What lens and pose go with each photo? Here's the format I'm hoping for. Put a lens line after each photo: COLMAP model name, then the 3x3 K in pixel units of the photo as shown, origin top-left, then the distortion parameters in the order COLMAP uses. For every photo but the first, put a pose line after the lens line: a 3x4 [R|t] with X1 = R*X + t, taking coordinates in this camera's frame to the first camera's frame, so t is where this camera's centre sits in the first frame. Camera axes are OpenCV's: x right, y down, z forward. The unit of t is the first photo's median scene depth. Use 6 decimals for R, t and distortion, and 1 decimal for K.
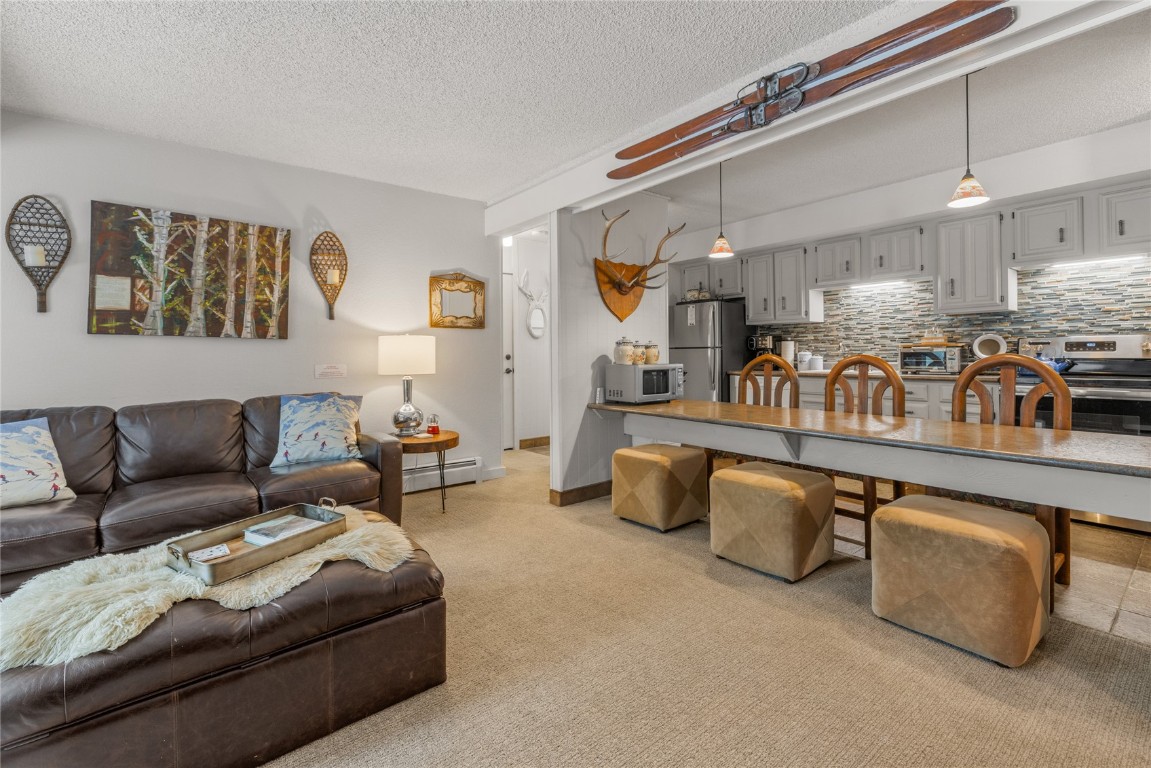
lens RADIAL K [[494.4, 0, 556.8], [0, 494.4, 353.6], [0, 0, 1]] dist [-0.000053, 0.000999]
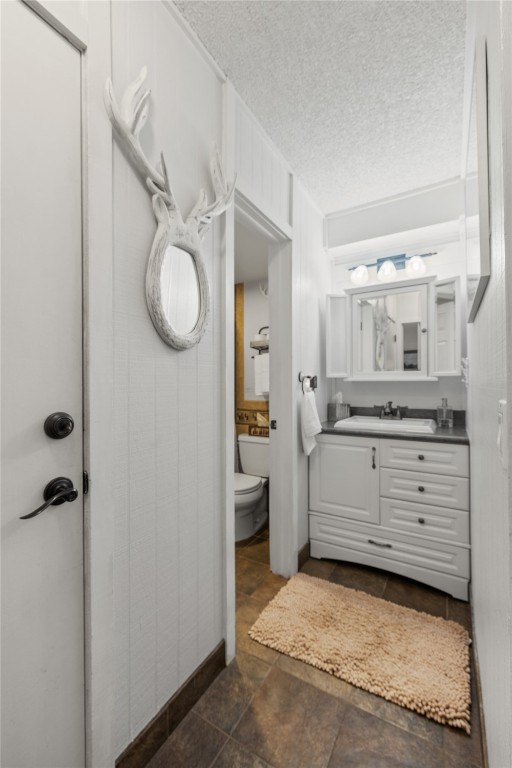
lens RADIAL K [[323.3, 0, 254.0], [0, 323.3, 383.4], [0, 0, 1]] dist [0.000281, 0.000033]
pose [[0.929484, 0.005514, 0.368821, -0.122977], [-0.004402, 0.999983, -0.003859, -0.017660], [-0.368836, 0.001963, 0.929492, 1.437004]]
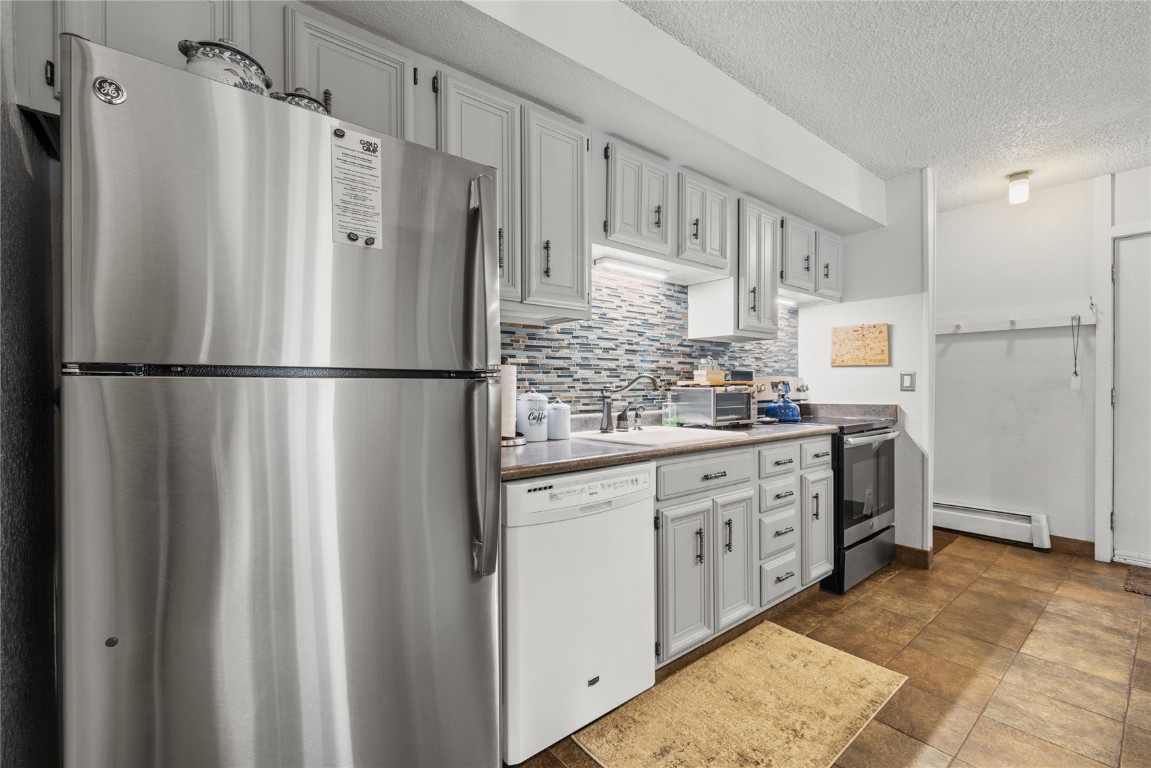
lens RADIAL K [[484.6, 0, 574.4], [0, 484.6, 385.7], [0, 0, 1]] dist [0.000281, 0.000033]
pose [[-0.035261, 0.011345, 0.999314, 0.154661], [0.002272, 0.999934, -0.011272, -0.008003], [-0.999376, 0.001873, -0.035285, 1.456333]]
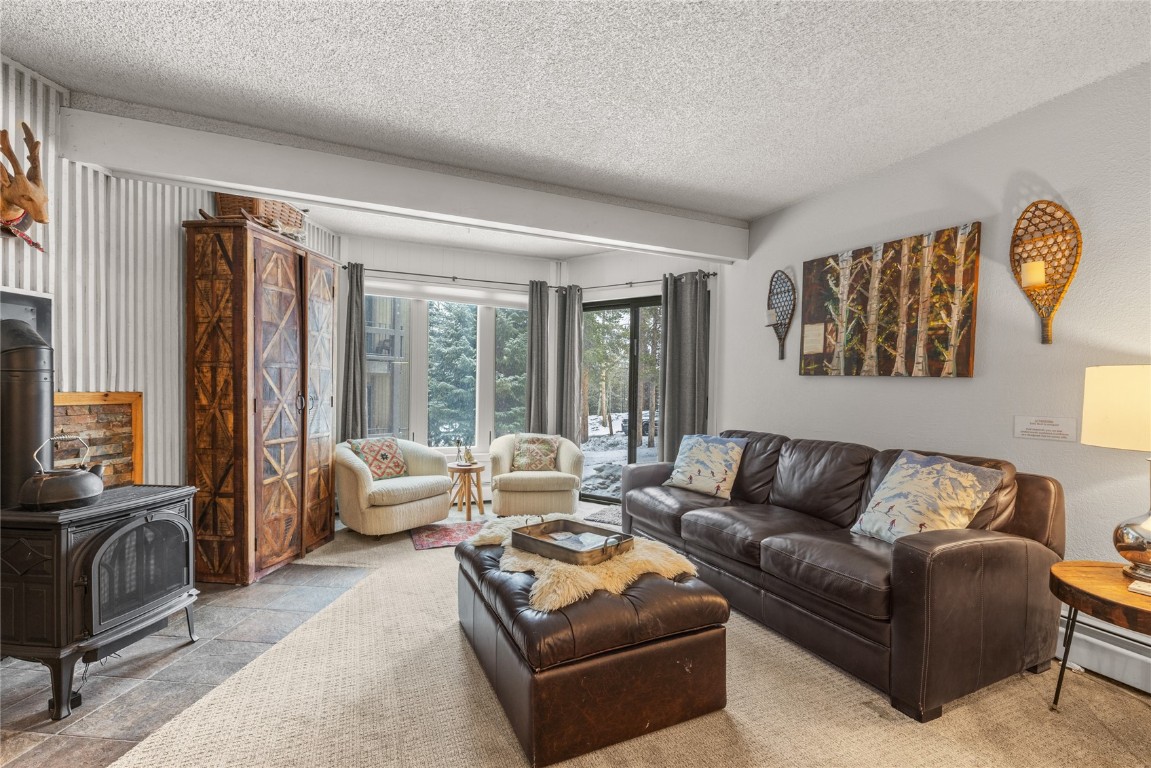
lens RADIAL K [[504.2, 0, 571.6], [0, 504.2, 393.1], [0, 0, 1]] dist [0.001585, 0.000055]
pose [[-0.228926, 0.018054, -0.973277, 0.302260], [-0.018331, 0.999571, 0.022853, -0.012342], [0.973271, 0.023073, -0.228496, 0.615361]]
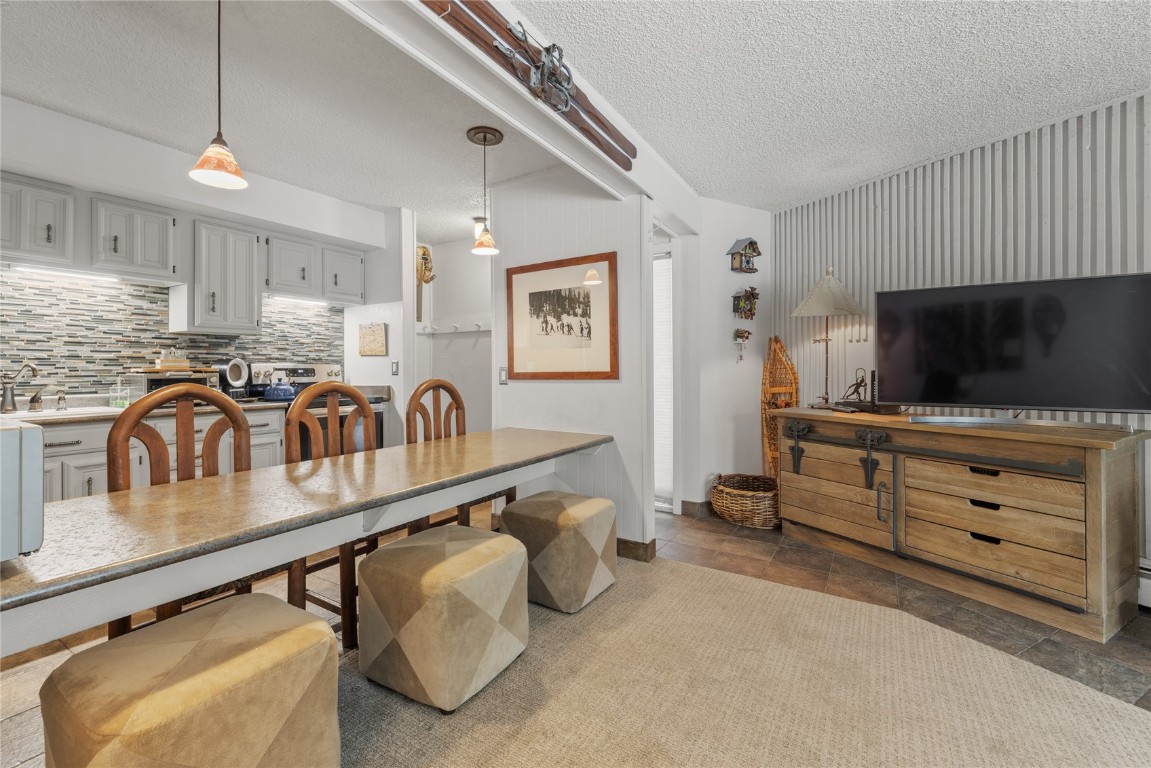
lens RADIAL K [[484.6, 0, 566.4], [0, 484.6, 367.5], [0, 0, 1]] dist [0.000281, 0.000033]
pose [[-0.355890, 0.015825, 0.934394, -0.224450], [0.009123, 0.999868, -0.013459, -0.005512], [-0.934483, 0.003735, -0.355987, 0.833897]]
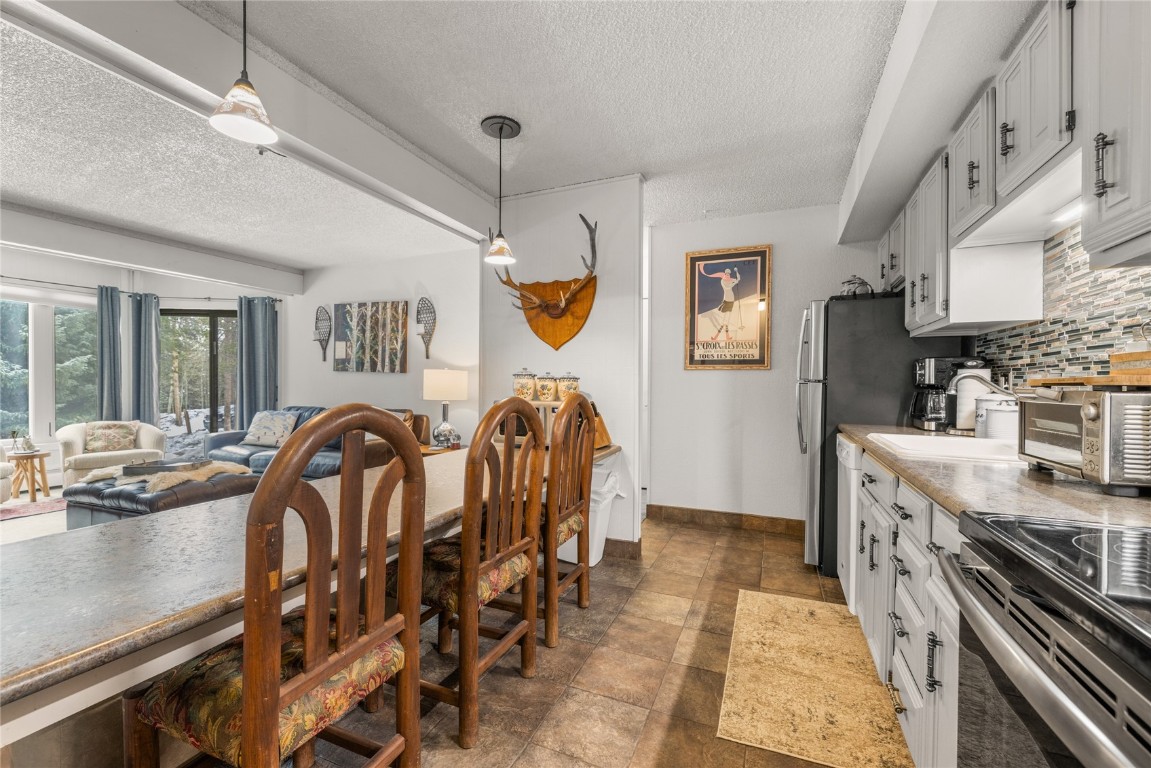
lens RADIAL K [[484.6, 0, 564.0], [0, 484.6, 387.9], [0, 0, 1]] dist [0.000281, 0.000033]
pose [[0.487680, 0.022831, -0.872724, 1.016344], [-0.012337, 0.999738, 0.019260, -0.017963], [0.872935, 0.001374, 0.487834, 0.708635]]
